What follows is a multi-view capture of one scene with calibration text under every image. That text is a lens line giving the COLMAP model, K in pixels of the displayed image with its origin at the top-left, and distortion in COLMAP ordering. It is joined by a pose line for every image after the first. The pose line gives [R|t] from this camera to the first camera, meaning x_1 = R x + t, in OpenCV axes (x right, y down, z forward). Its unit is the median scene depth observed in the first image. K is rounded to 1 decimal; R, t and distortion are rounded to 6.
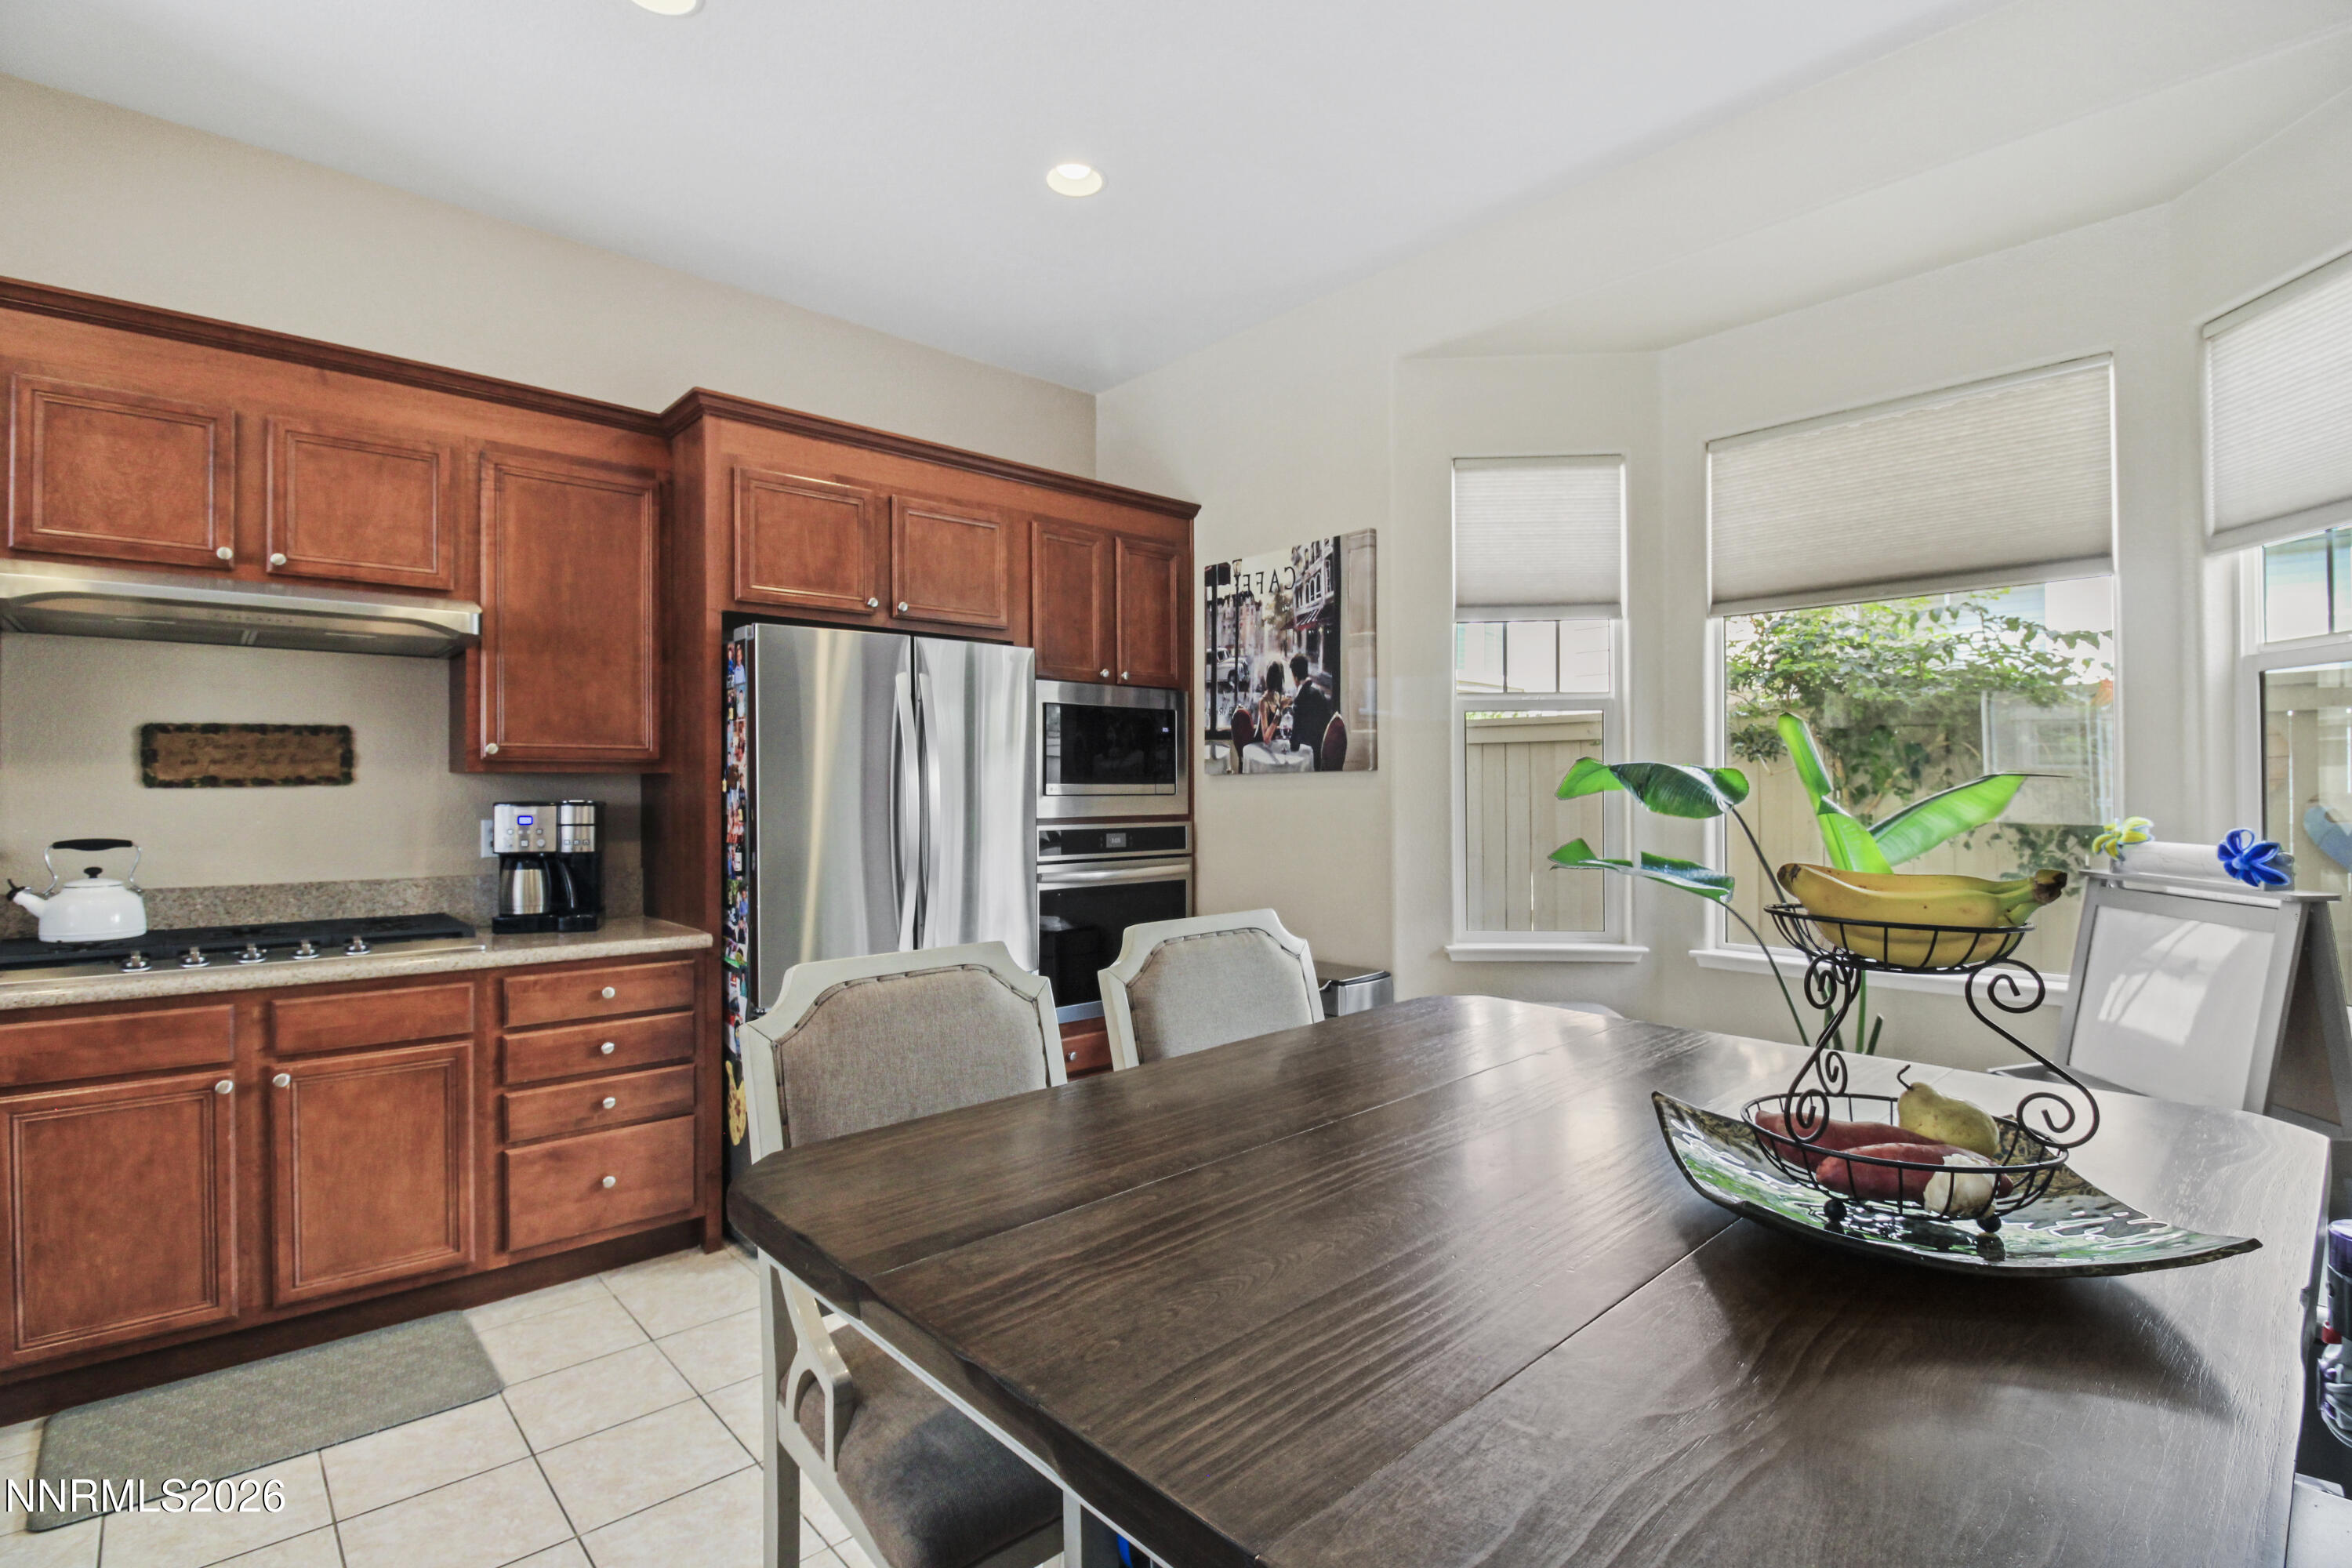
lens RADIAL K [[1100.1, 0, 1176.0], [0, 1100.1, 784.0], [0, 0, 1]] dist [-0.001291, -0.011973]
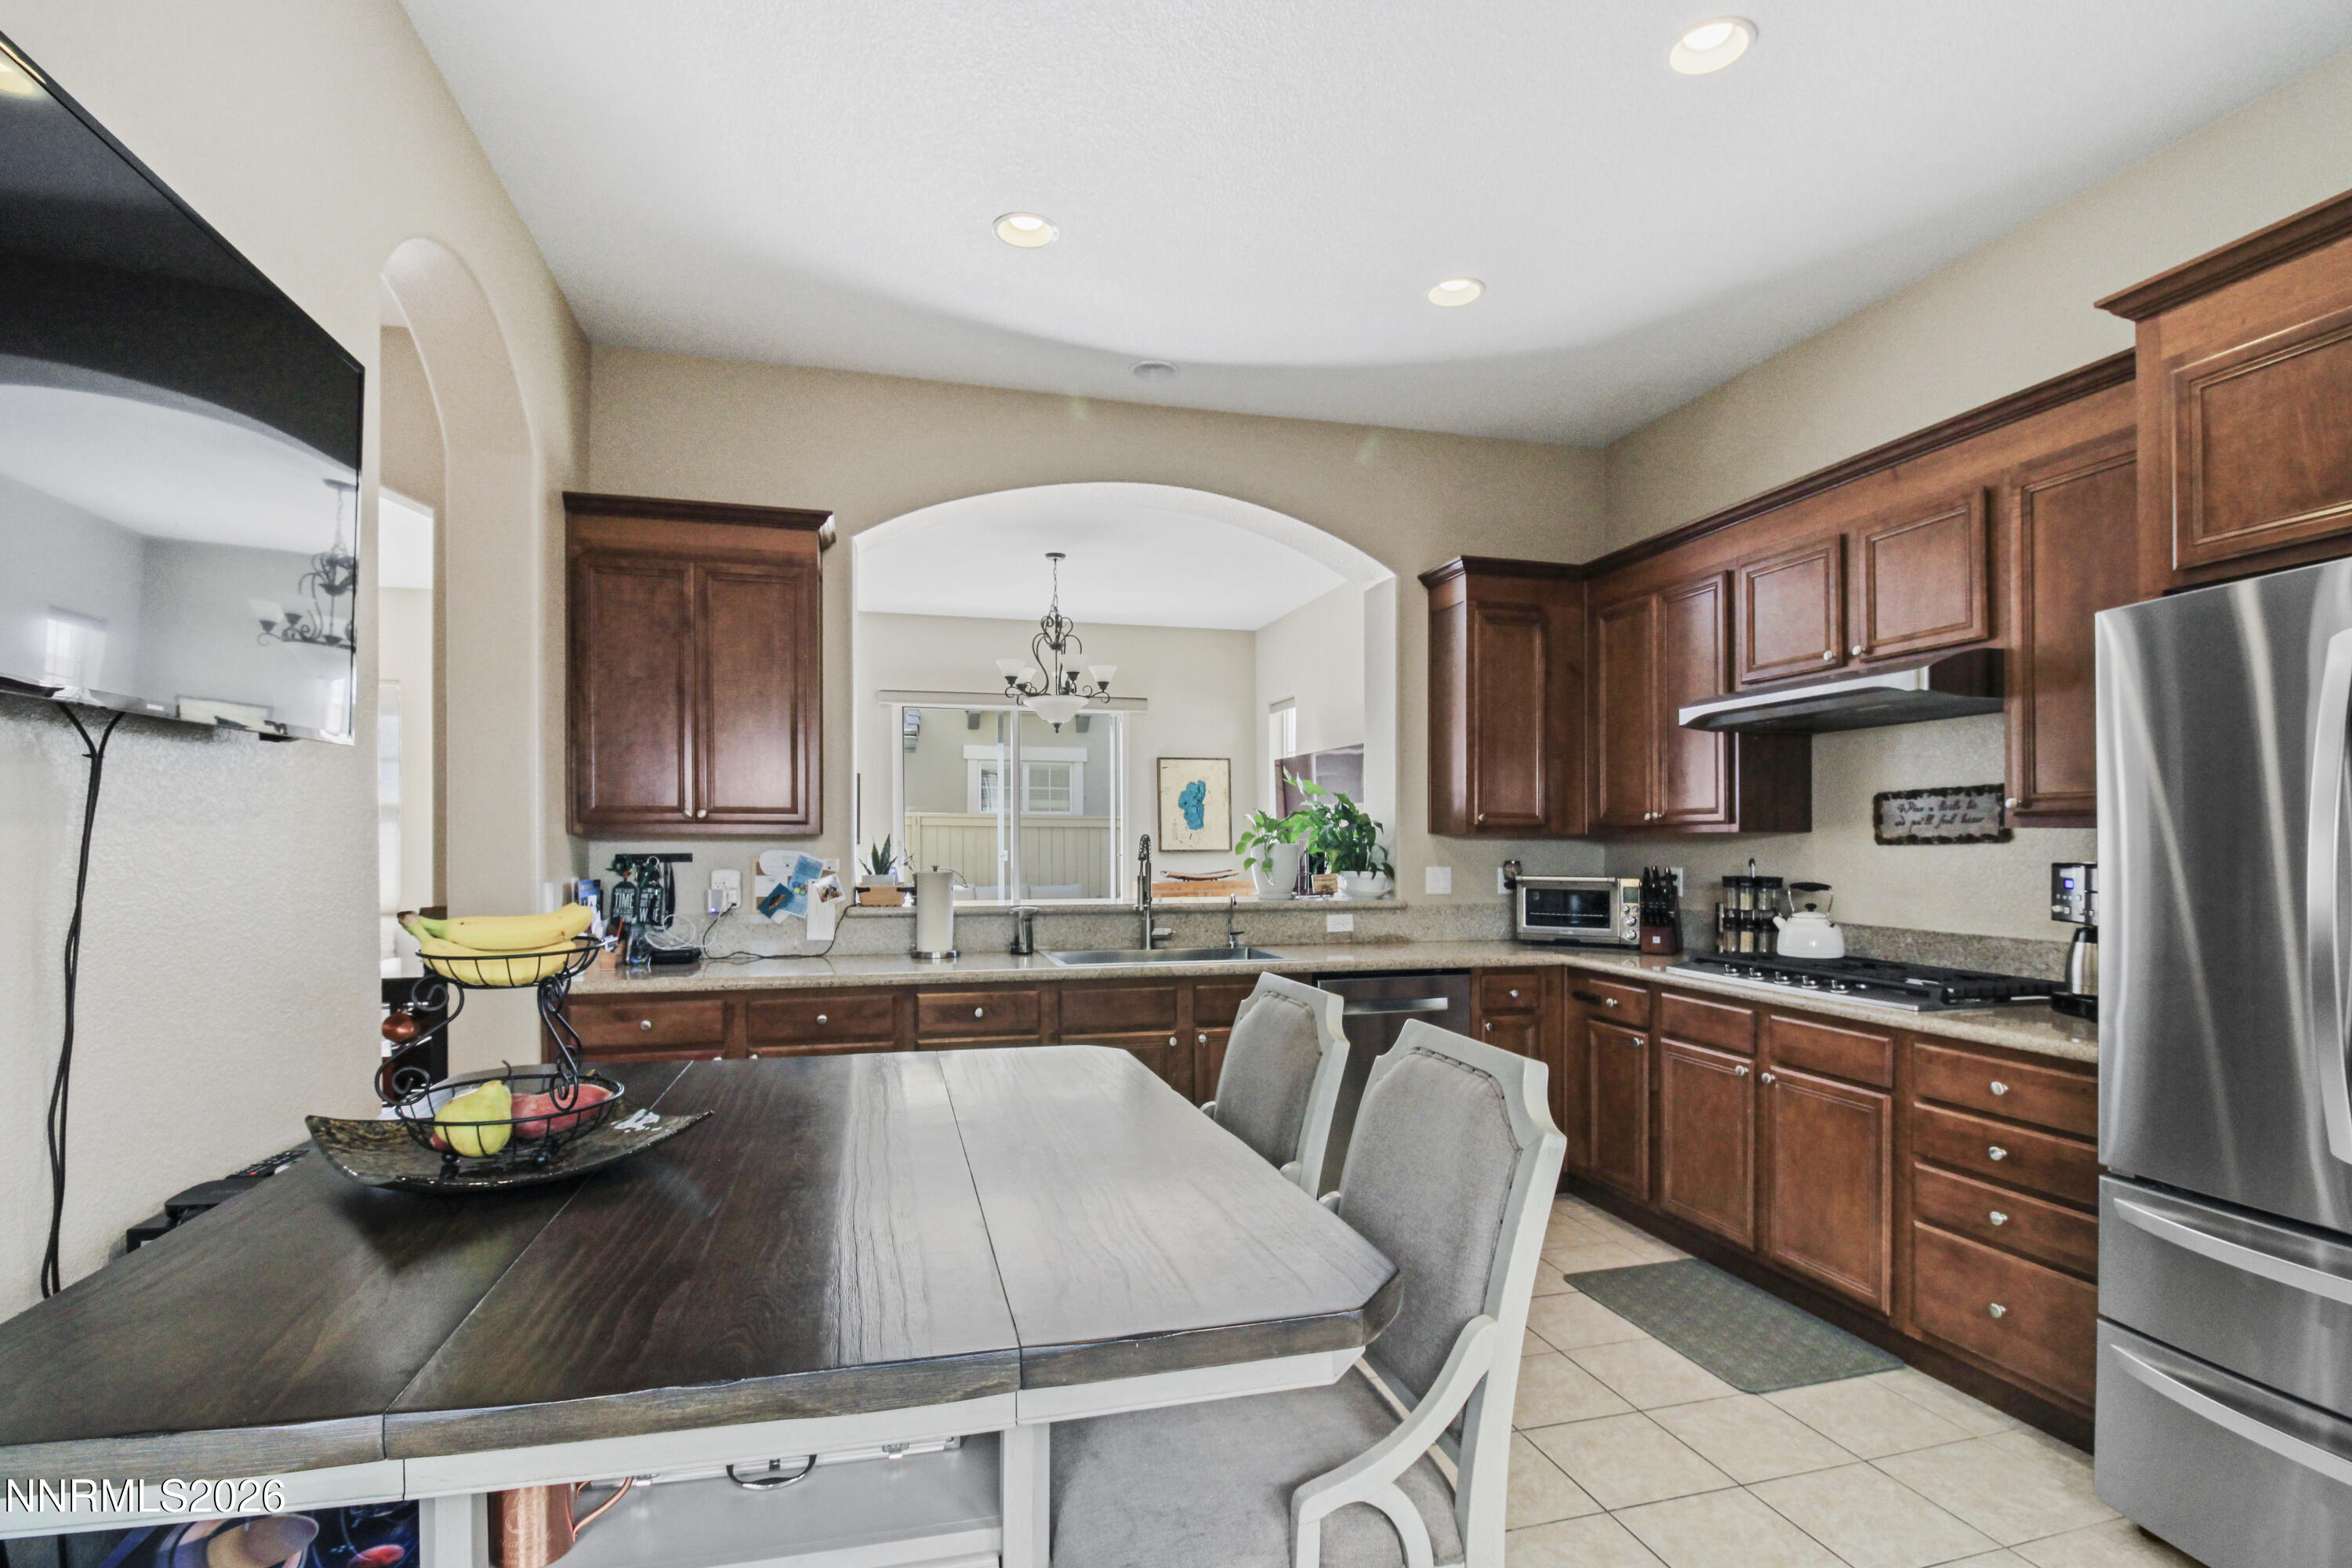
lens RADIAL K [[1113.2, 0, 1176.2], [0, 1113.2, 851.7], [0, 0, 1]] dist [-0.001998, -0.000321]
pose [[-0.459132, 0.007616, -0.888335, 0.567544], [0.005472, 0.999969, 0.005745, -0.000688], [0.888351, -0.002223, -0.459159, 0.883914]]
